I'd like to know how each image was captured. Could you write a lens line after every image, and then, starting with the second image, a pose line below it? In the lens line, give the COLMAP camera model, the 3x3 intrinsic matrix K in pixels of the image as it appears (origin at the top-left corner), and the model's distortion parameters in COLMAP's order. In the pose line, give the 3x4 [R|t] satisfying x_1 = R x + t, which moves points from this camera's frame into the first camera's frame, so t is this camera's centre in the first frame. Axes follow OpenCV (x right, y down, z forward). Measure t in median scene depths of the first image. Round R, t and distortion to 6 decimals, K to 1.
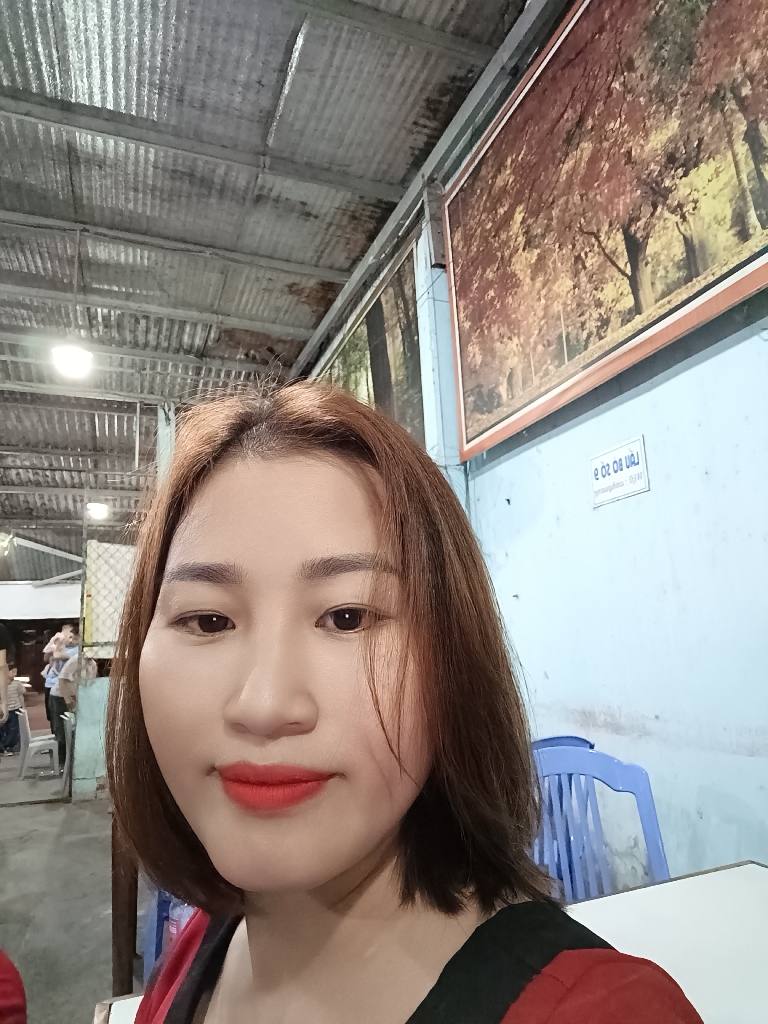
lens RADIAL K [[676.0, 0, 370.3], [0, 676.0, 515.7], [0, 0, 1]] dist [0.032696, -0.040009]
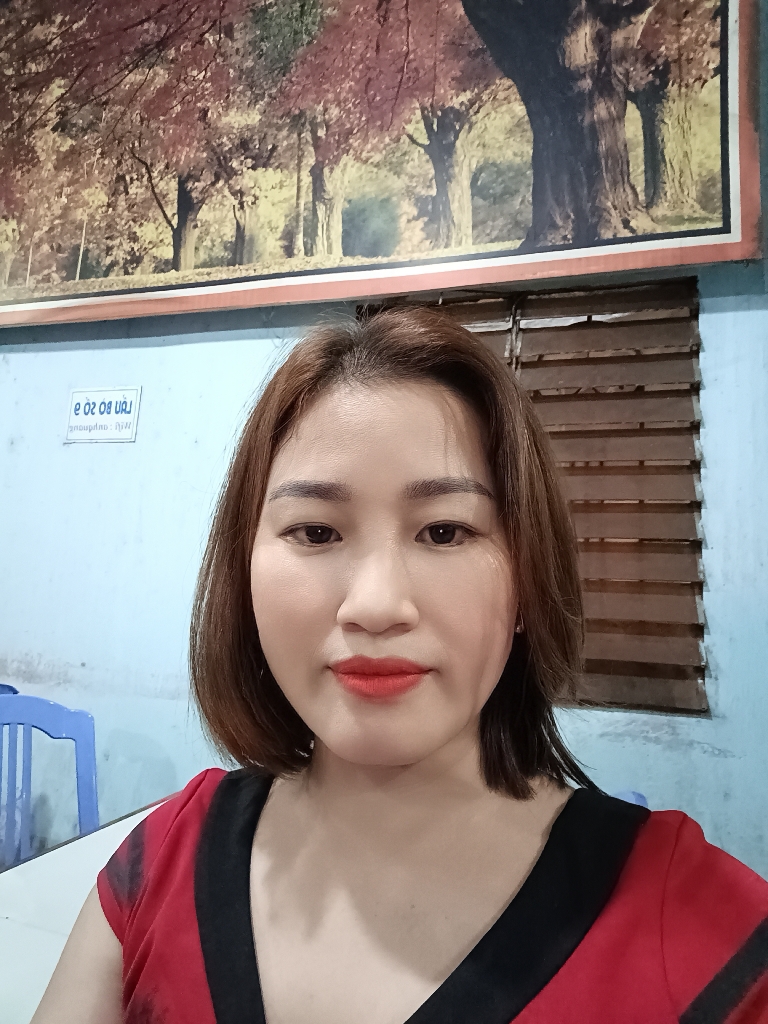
lens RADIAL K [[676.0, 0, 400.3], [0, 676.0, 519.5], [0, 0, 1]] dist [0.032696, -0.040009]
pose [[0.583352, 0.187395, 0.790306, -0.113520], [-0.240362, 0.969267, -0.052411, 0.027810], [-0.775839, -0.159385, 0.610467, 0.061565]]
